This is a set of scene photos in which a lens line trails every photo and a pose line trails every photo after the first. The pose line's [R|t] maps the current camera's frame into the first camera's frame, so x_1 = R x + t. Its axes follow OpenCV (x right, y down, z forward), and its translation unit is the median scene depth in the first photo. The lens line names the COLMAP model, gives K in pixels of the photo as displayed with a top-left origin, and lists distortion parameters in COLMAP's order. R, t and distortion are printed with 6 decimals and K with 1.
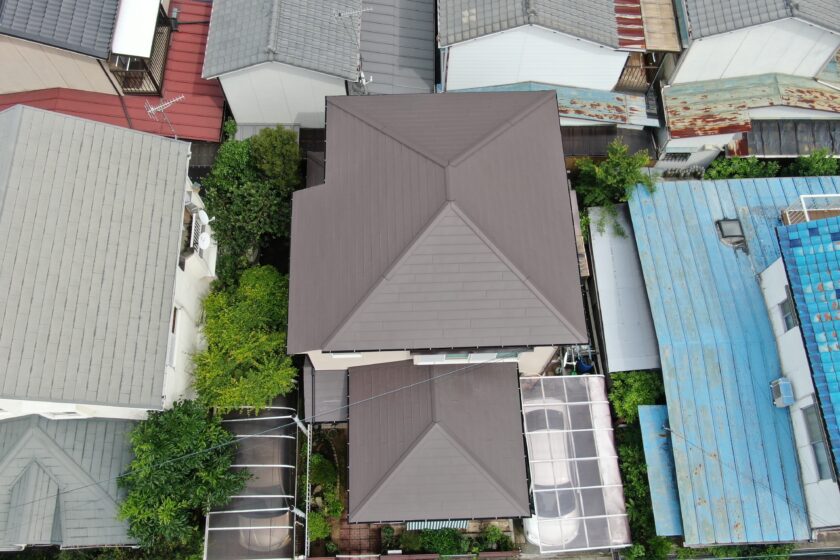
lens RADIAL K [[726.9, 0, 419.5], [0, 726.9, 279.9], [0, 0, 1]] dist [0.006846, 0.014449]
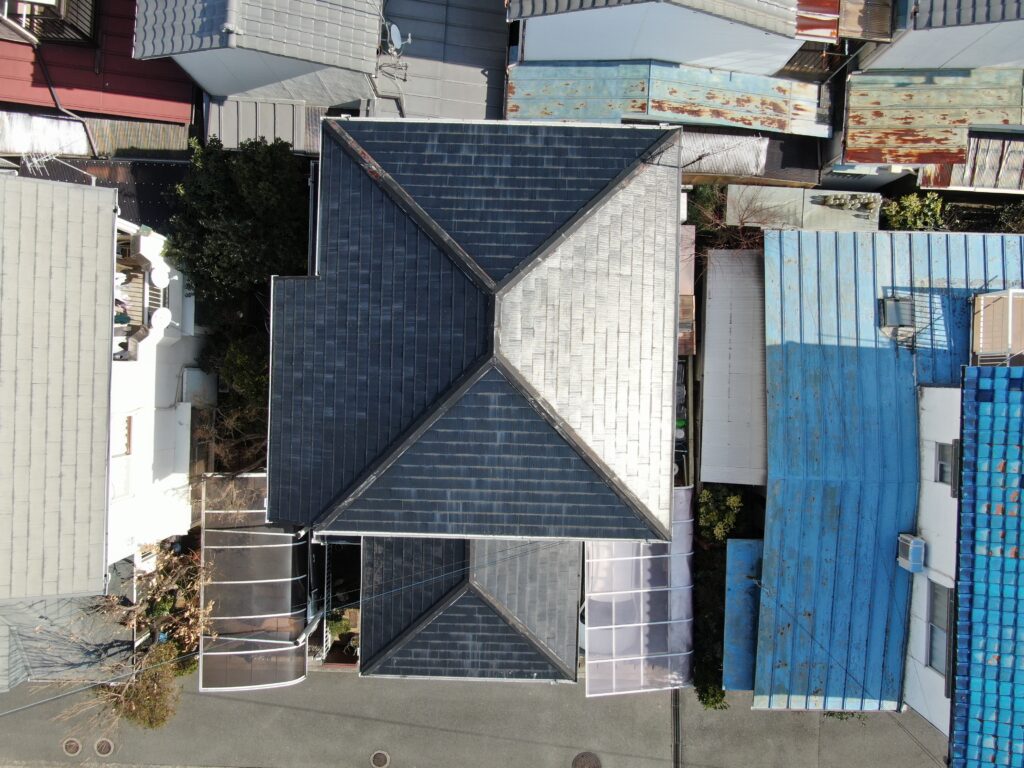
lens RADIAL K [[741.8, 0, 511.5], [0, 741.8, 384.1], [0, 0, 1]] dist [-0.003609, -0.004422]
pose [[0.998105, 0.061454, -0.003246, 0.052531], [-0.055378, 0.919922, 0.388171, -0.283638], [0.026841, -0.387255, 0.921582, 0.297415]]
